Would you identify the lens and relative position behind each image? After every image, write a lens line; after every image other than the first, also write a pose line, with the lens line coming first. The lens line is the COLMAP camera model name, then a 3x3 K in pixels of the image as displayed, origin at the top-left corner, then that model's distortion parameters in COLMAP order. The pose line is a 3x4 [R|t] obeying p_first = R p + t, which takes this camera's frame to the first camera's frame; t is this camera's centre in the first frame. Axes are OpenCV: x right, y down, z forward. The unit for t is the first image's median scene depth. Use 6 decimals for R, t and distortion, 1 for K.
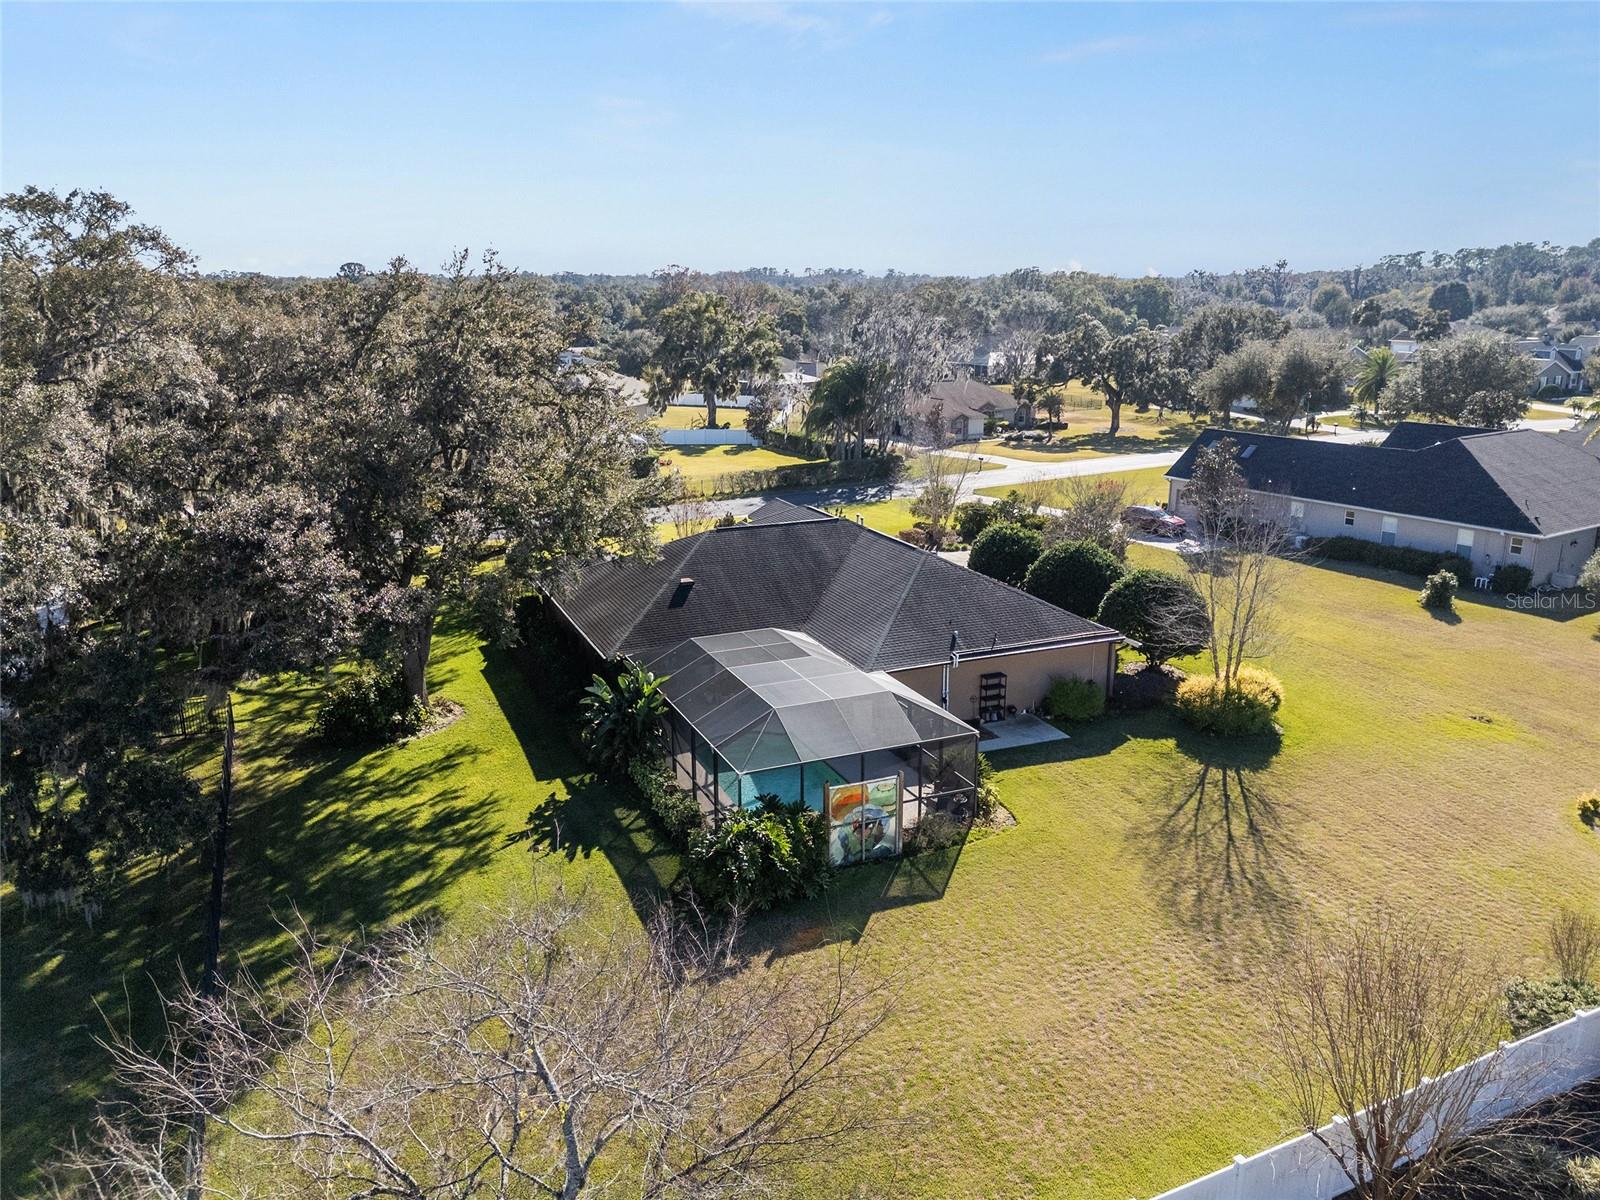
lens RADIAL K [[1137.8, 0, 800.0], [0, 1137.8, 600.0], [0, 0, 1]] dist [0.103314, -0.112106]
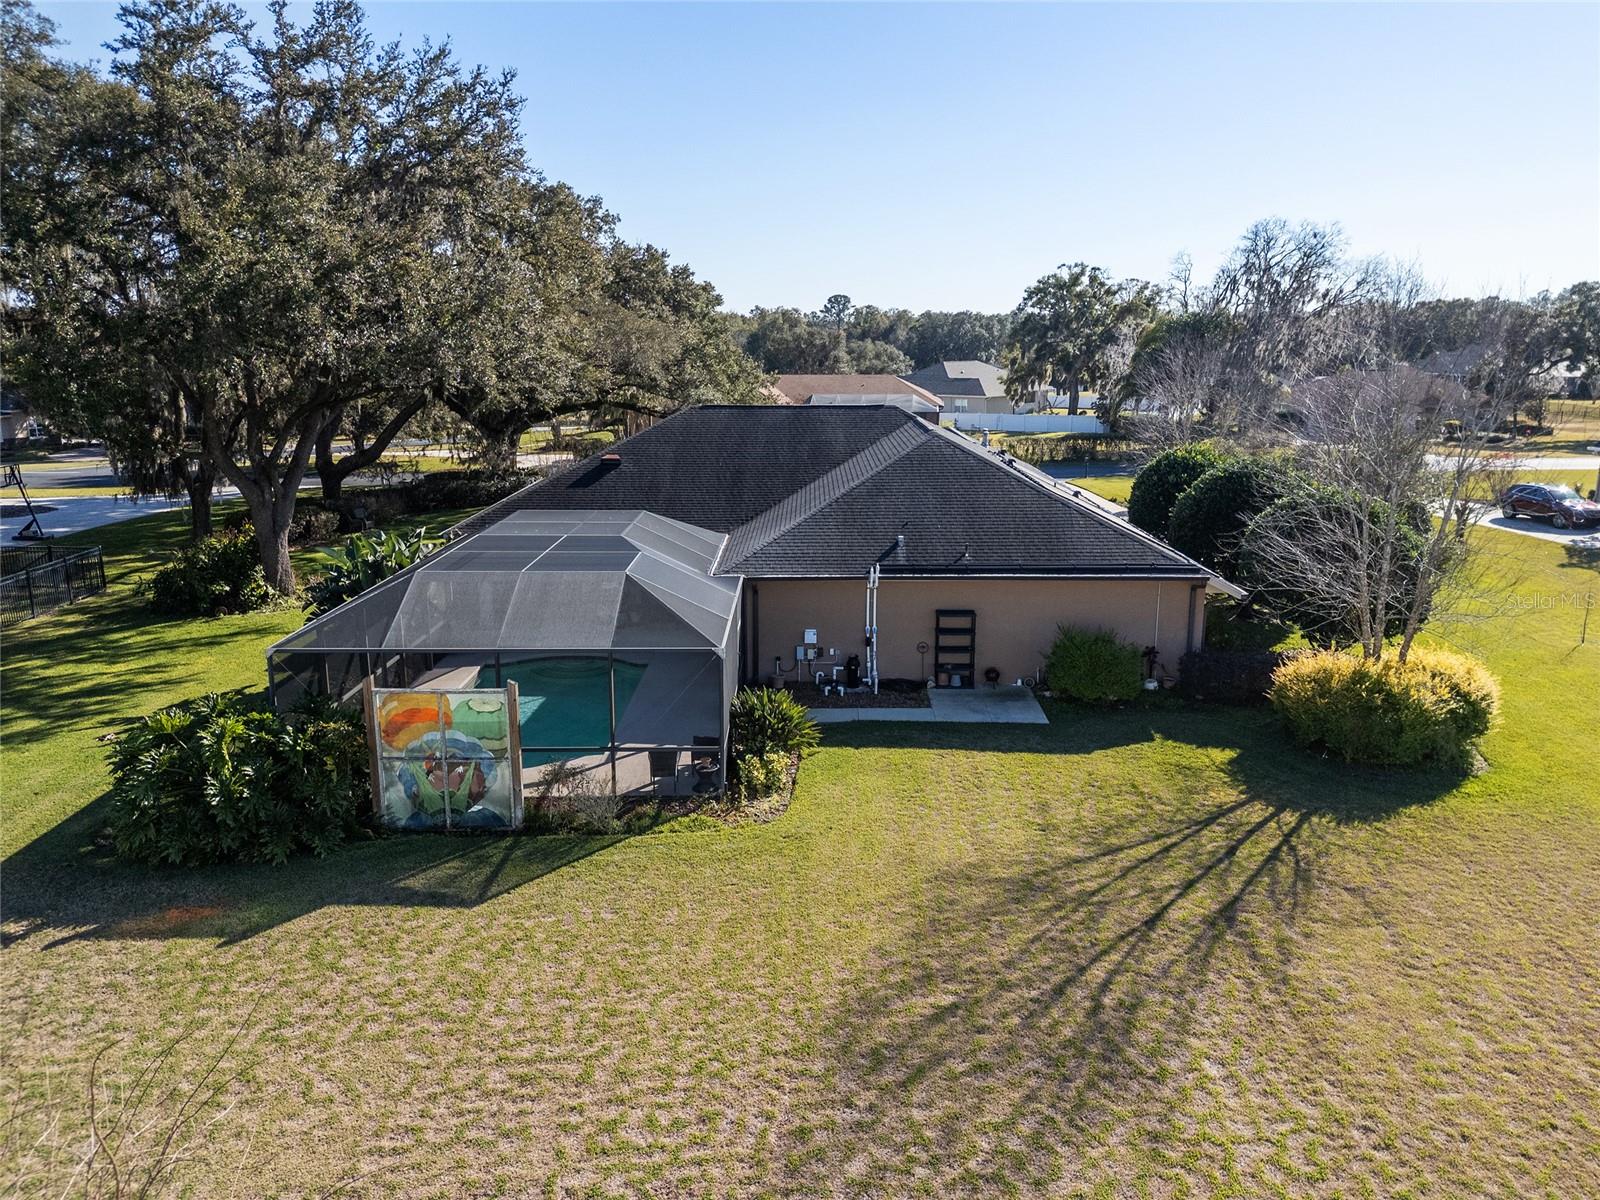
lens RADIAL K [[1137.8, 0, 800.0], [0, 1137.8, 600.0], [0, 0, 1]] dist [0.103314, -0.112106]
pose [[0.915065, 0.093635, -0.392287, 0.383134], [-0.106468, 0.994255, -0.011033, 0.085948], [0.389000, 0.051862, 0.919777, 0.450297]]
